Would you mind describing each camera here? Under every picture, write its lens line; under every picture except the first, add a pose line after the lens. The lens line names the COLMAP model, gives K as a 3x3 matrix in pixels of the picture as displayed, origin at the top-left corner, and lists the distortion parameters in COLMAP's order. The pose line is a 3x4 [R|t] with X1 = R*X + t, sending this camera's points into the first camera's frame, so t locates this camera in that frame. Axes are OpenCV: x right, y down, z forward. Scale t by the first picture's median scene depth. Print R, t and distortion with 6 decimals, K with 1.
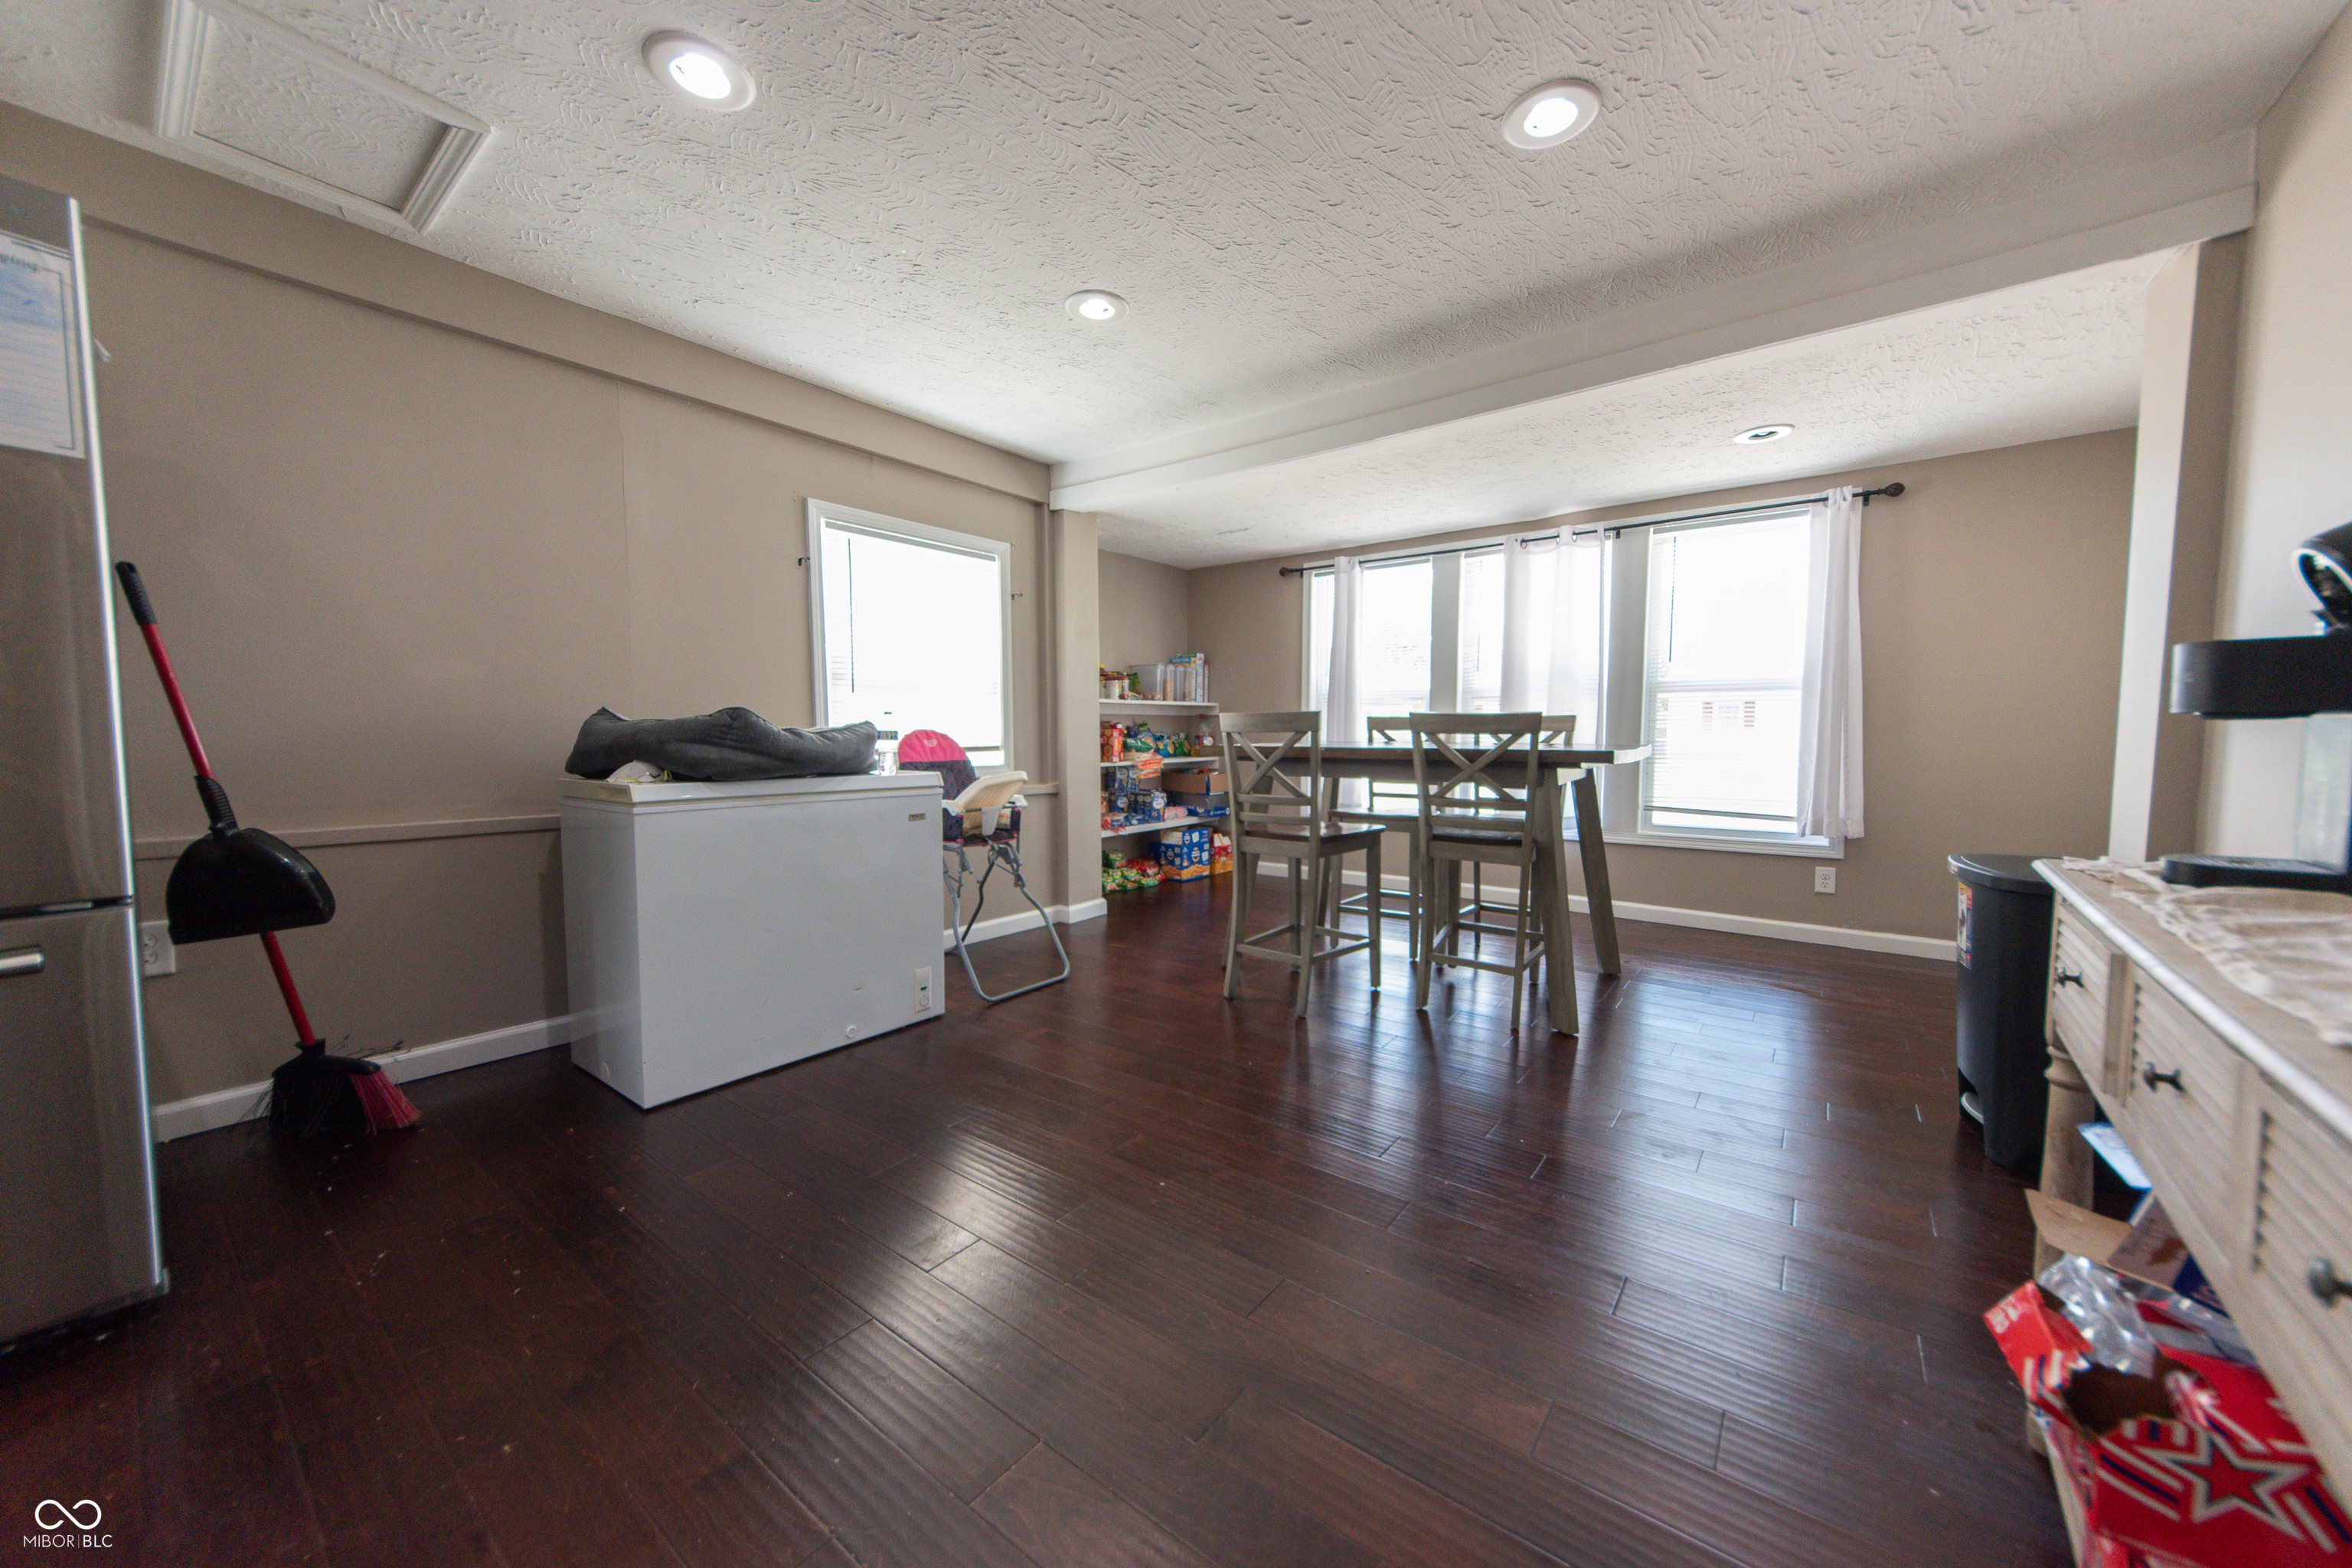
lens RADIAL K [[844.3, 0, 1181.8], [0, 844.3, 783.8], [0, 0, 1]] dist [0.004899, 0.000175]
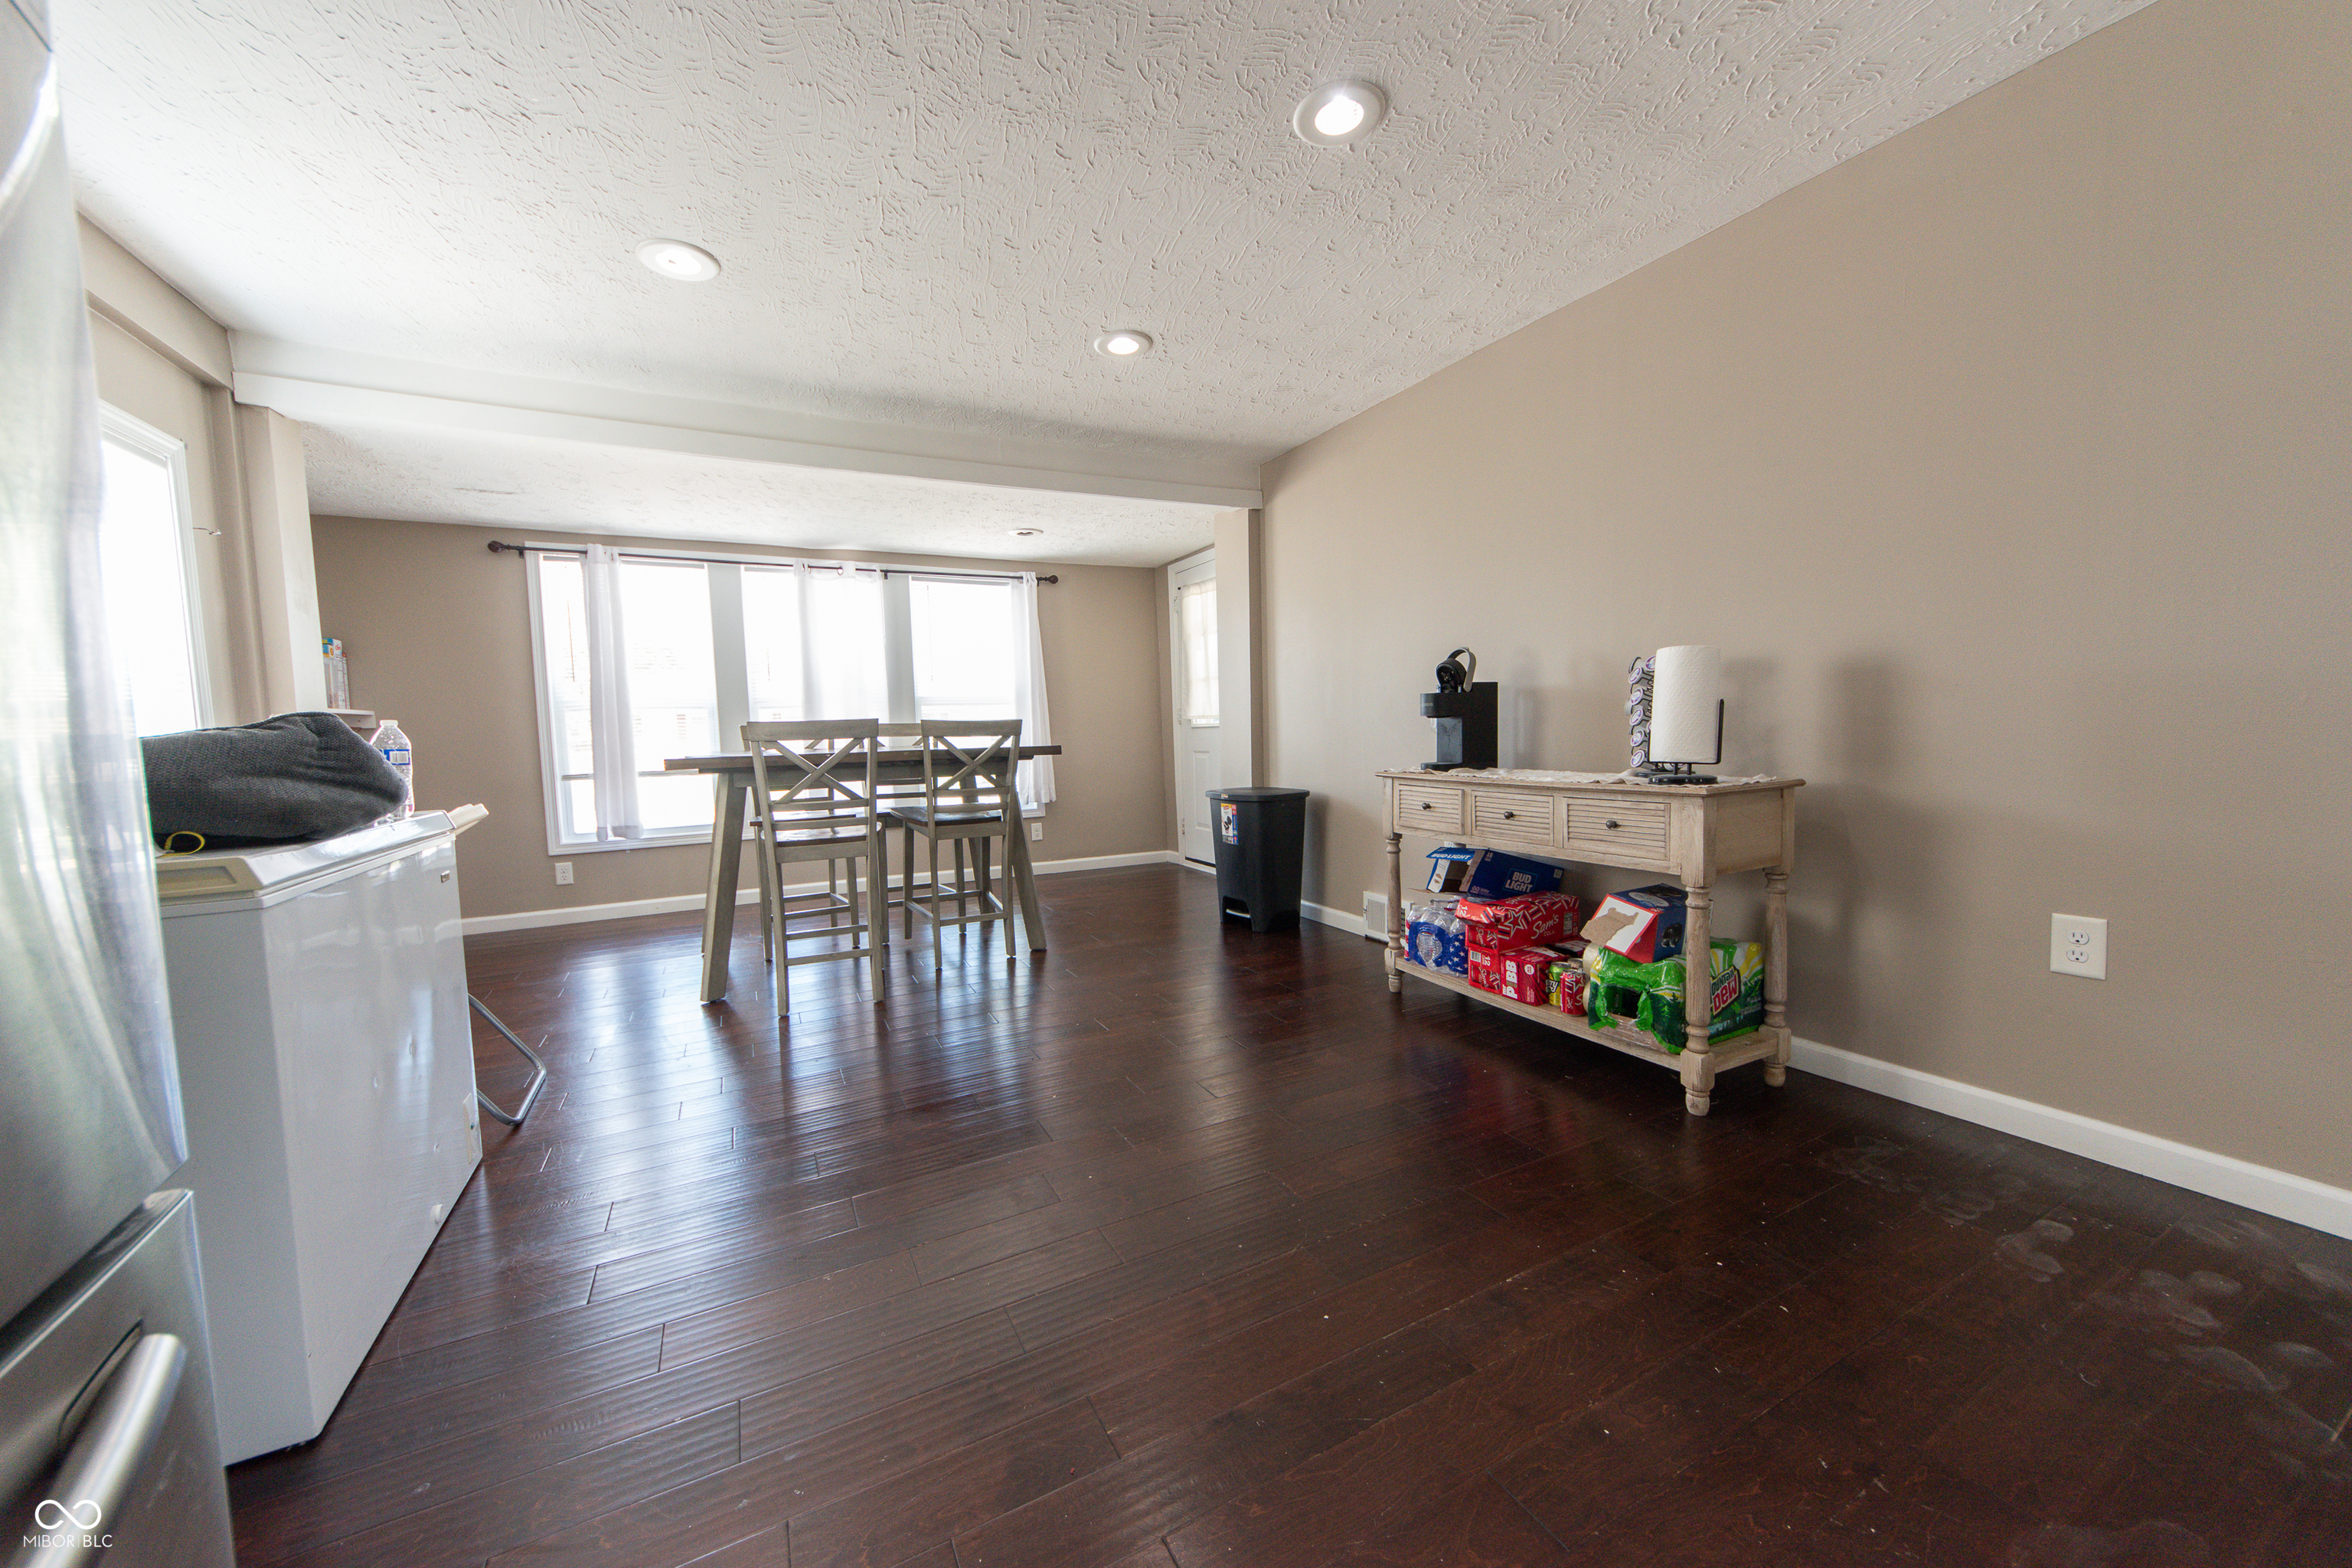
lens RADIAL K [[844.3, 0, 1170.4], [0, 844.3, 791.5], [0, 0, 1]] dist [0.004899, 0.000175]
pose [[0.431410, -0.079474, 0.898649, -0.524081], [0.083451, 0.995357, 0.047965, -0.009817], [-0.898288, 0.054301, 0.436039, 0.139153]]
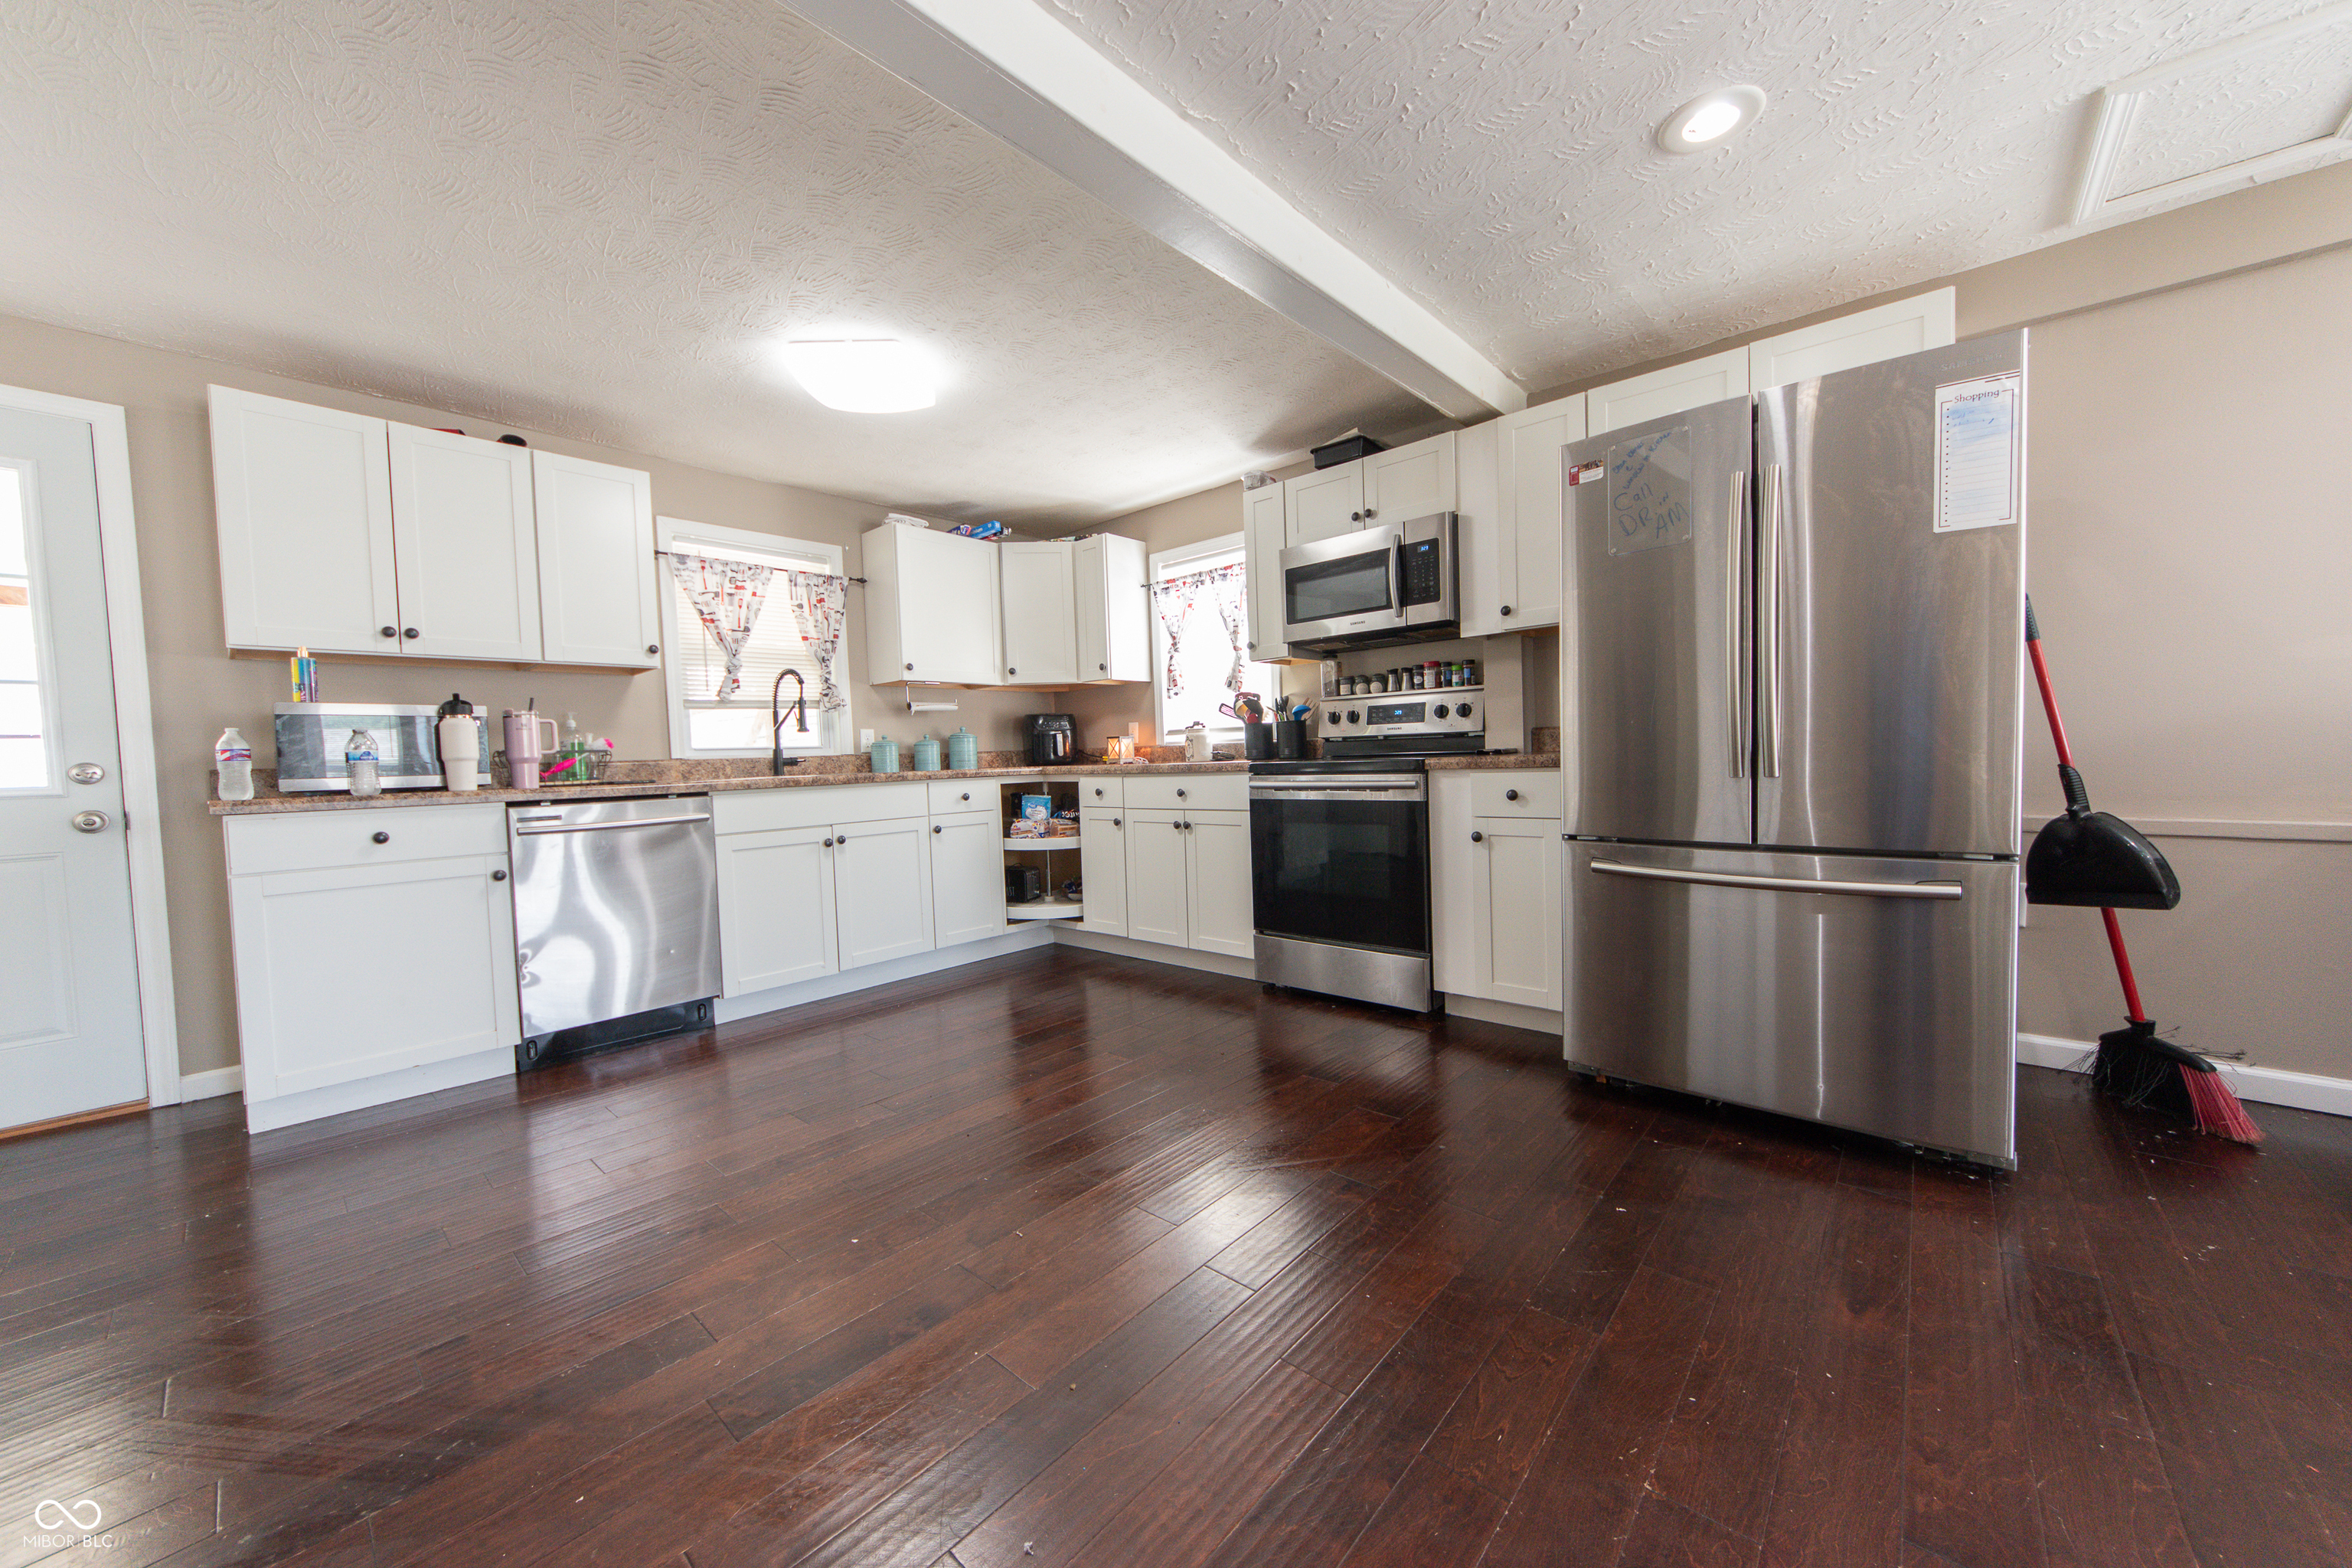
lens RADIAL K [[844.3, 0, 1157.9], [0, 844.3, 789.1], [0, 0, 1]] dist [0.004899, 0.000175]
pose [[-0.071121, 0.044148, -0.996490, 0.054374], [-0.033051, 0.998367, 0.046590, 0.005560], [0.996920, 0.036248, -0.069545, -0.084057]]
